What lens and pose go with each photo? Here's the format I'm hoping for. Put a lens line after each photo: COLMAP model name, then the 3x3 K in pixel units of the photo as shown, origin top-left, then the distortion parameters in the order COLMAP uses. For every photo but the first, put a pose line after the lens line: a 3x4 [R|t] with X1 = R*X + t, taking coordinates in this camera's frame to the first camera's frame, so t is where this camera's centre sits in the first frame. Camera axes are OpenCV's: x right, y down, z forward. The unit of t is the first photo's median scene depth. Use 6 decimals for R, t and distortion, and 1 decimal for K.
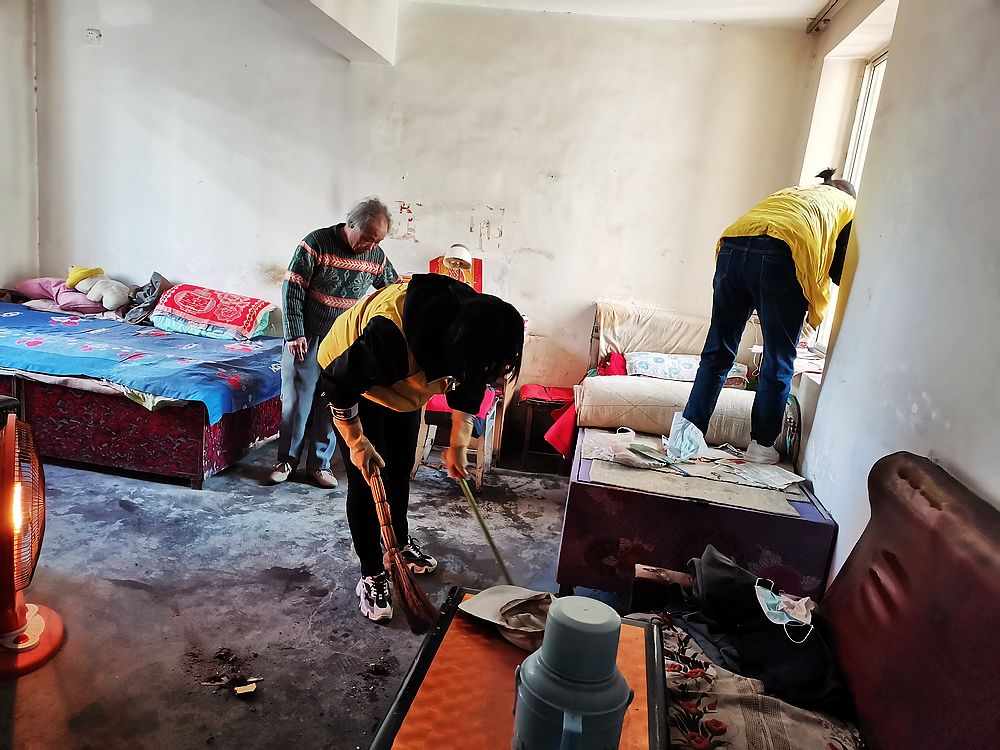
lens RADIAL K [[758.4, 0, 502.0], [0, 758.4, 375.3], [0, 0, 1]] dist [0.043716, -0.015852]
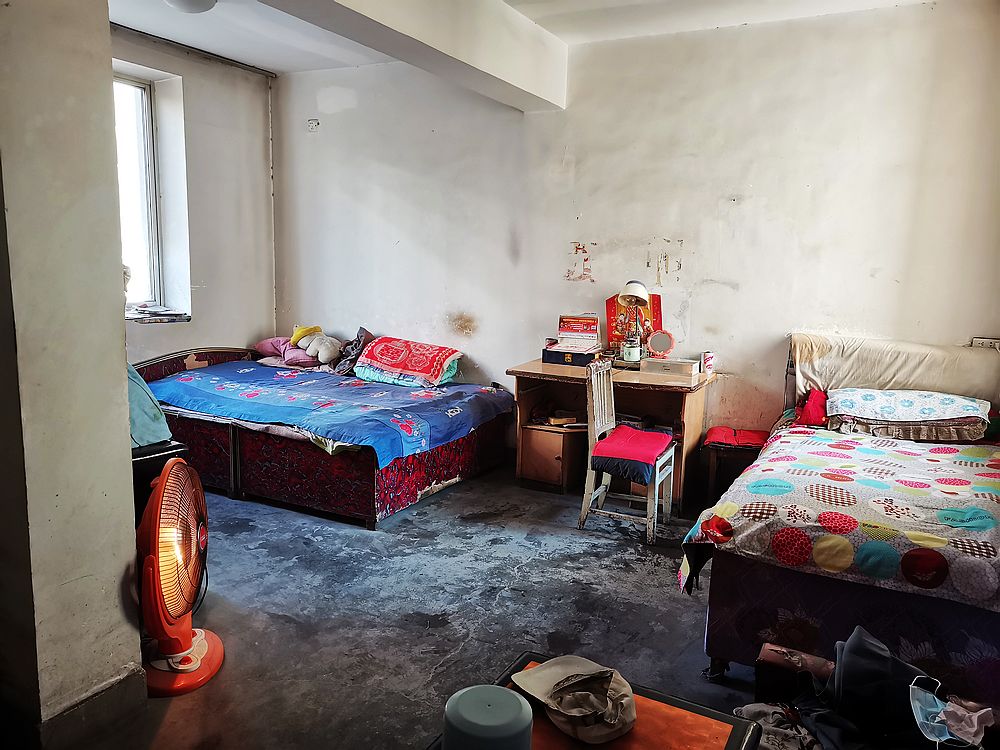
lens RADIAL K [[758.4, 0, 496.0], [0, 758.4, 374.4], [0, 0, 1]] dist [0.043716, -0.015852]
pose [[0.942914, -0.032354, -0.331461, 0.095314], [0.013190, 0.998117, -0.059905, 0.000125], [0.332775, 0.052113, 0.941565, 0.048205]]
